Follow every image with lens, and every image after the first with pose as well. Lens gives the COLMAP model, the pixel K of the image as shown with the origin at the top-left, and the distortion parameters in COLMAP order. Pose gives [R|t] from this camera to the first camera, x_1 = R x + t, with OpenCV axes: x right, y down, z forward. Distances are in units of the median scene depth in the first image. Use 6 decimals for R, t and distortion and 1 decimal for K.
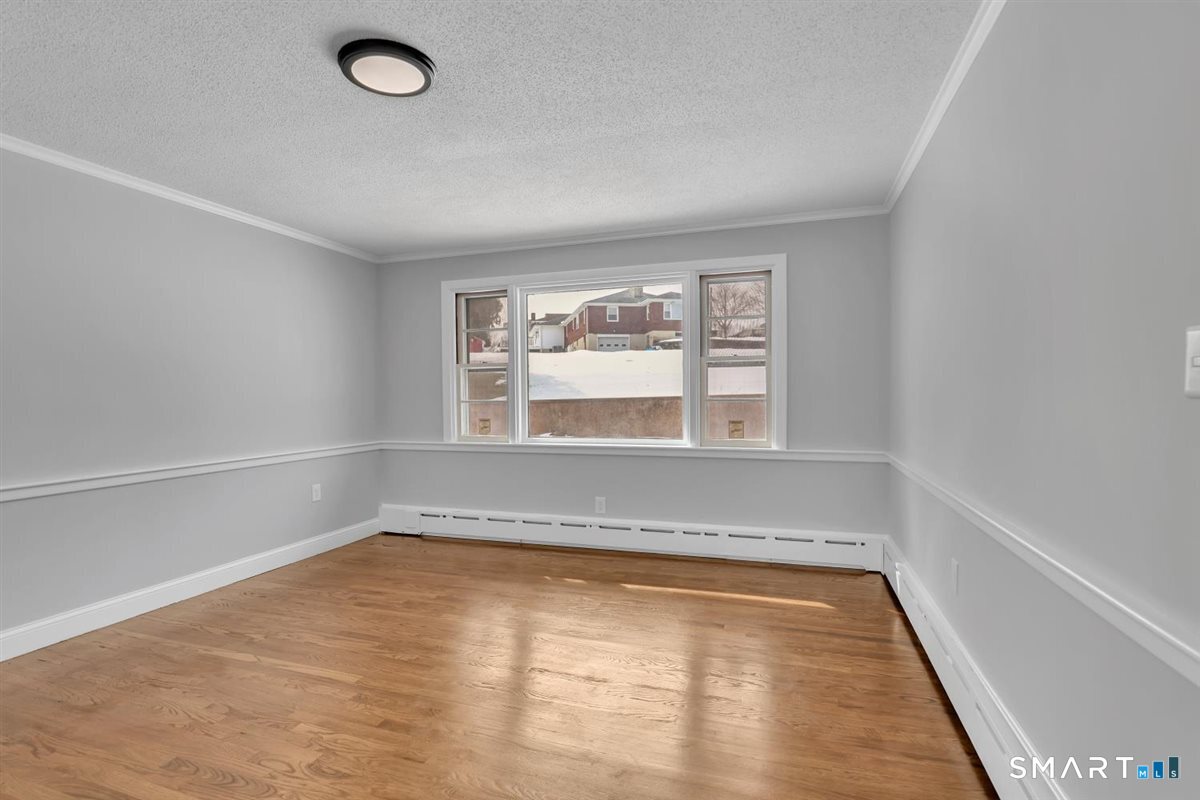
lens RADIAL K [[568.7, 0, 599.3], [0, 568.7, 411.7], [0, 0, 1]] dist [0.005126, -0.000057]
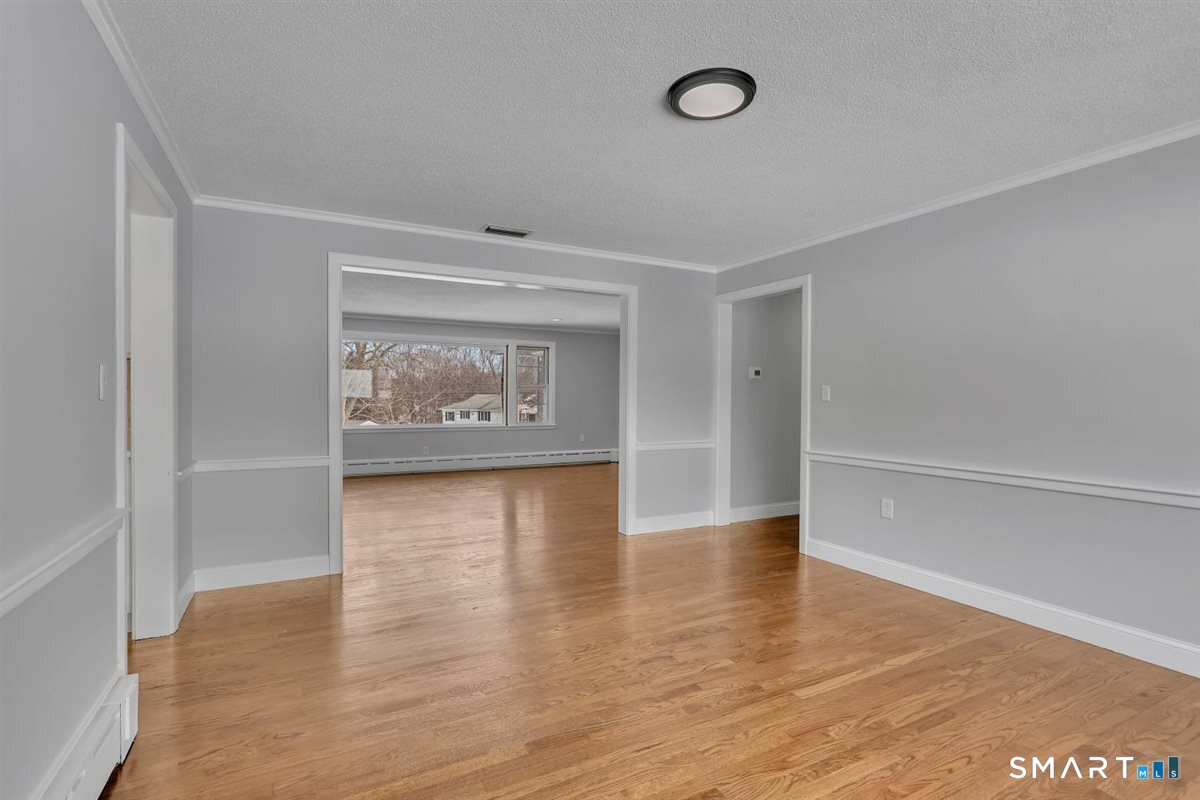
lens RADIAL K [[568.7, 0, 594.0], [0, 568.7, 400.2], [0, 0, 1]] dist [0.005126, -0.000057]
pose [[-0.689037, 0.006815, -0.724694, 0.448729], [-0.020301, 0.999382, 0.028700, -0.041114], [0.724442, 0.034488, -0.688473, 1.247644]]
